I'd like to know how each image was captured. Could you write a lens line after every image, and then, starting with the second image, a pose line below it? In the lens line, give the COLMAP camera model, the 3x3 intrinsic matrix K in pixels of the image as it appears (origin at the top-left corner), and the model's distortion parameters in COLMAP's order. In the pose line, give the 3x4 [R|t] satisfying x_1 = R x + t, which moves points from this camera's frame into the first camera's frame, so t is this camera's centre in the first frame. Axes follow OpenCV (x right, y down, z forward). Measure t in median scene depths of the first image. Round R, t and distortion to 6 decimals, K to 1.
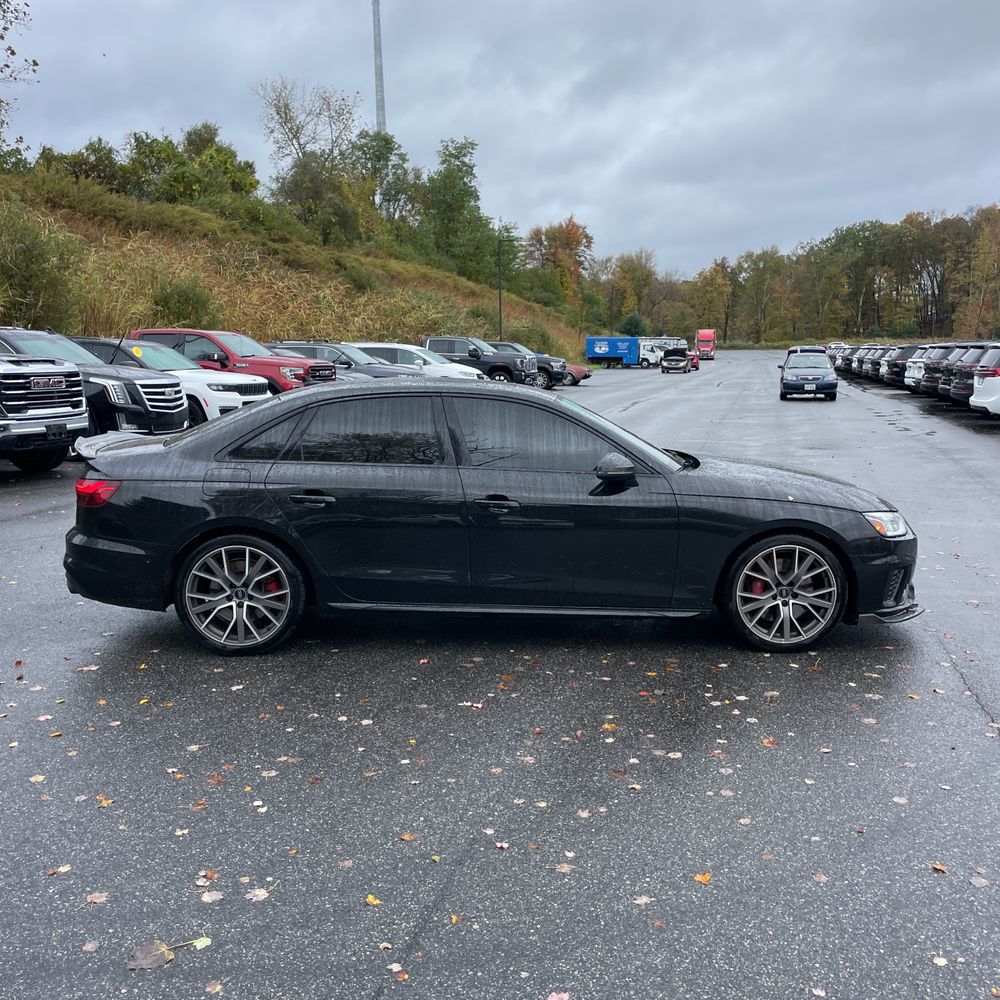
lens RADIAL K [[1028.8, 0, 515.7], [0, 1028.8, 510.2], [0, 0, 1]] dist [0.031526, 0.000000]
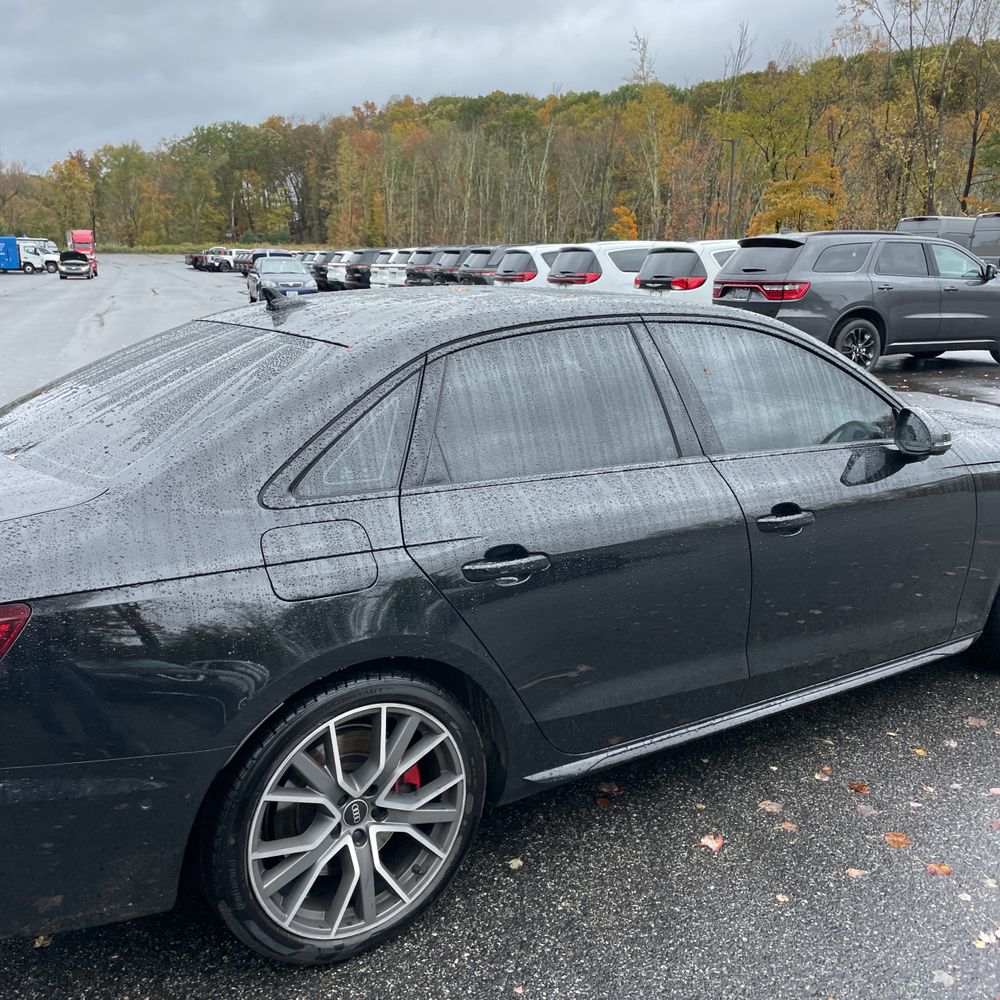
lens RADIAL K [[1028.8, 0, 509.1], [0, 1028.8, 503.7], [0, 0, 1]] dist [0.031526, 0.000000]
pose [[0.834764, -0.126254, 0.535938, -0.066560], [0.081994, 0.991007, 0.105746, -0.013080], [-0.544469, -0.044329, 0.837609, 0.096655]]
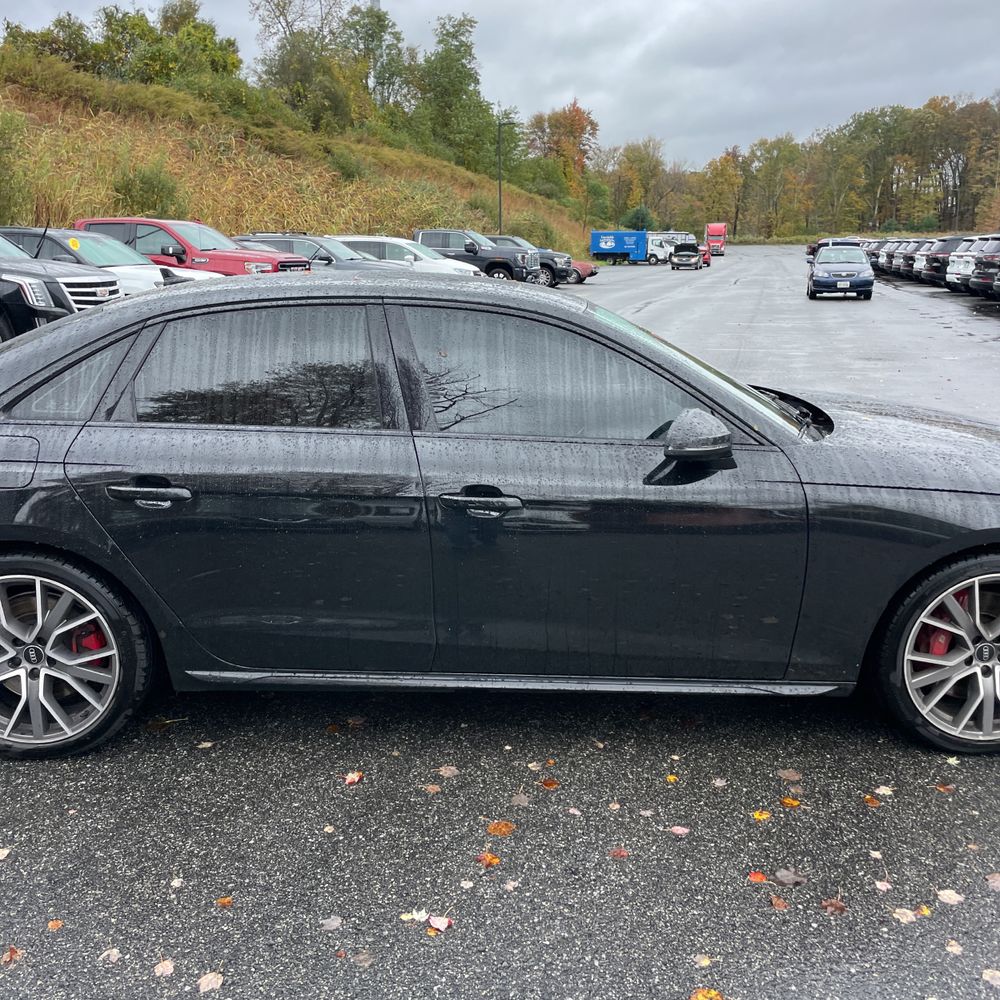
lens RADIAL K [[1028.8, 0, 495.3], [0, 1028.8, 512.0], [0, 0, 1]] dist [0.031526, 0.000000]
pose [[0.999795, 0.002689, -0.020073, 0.000084], [-0.000724, 0.995261, 0.097237, -0.008442], [0.020239, -0.097202, 0.995059, 0.068964]]
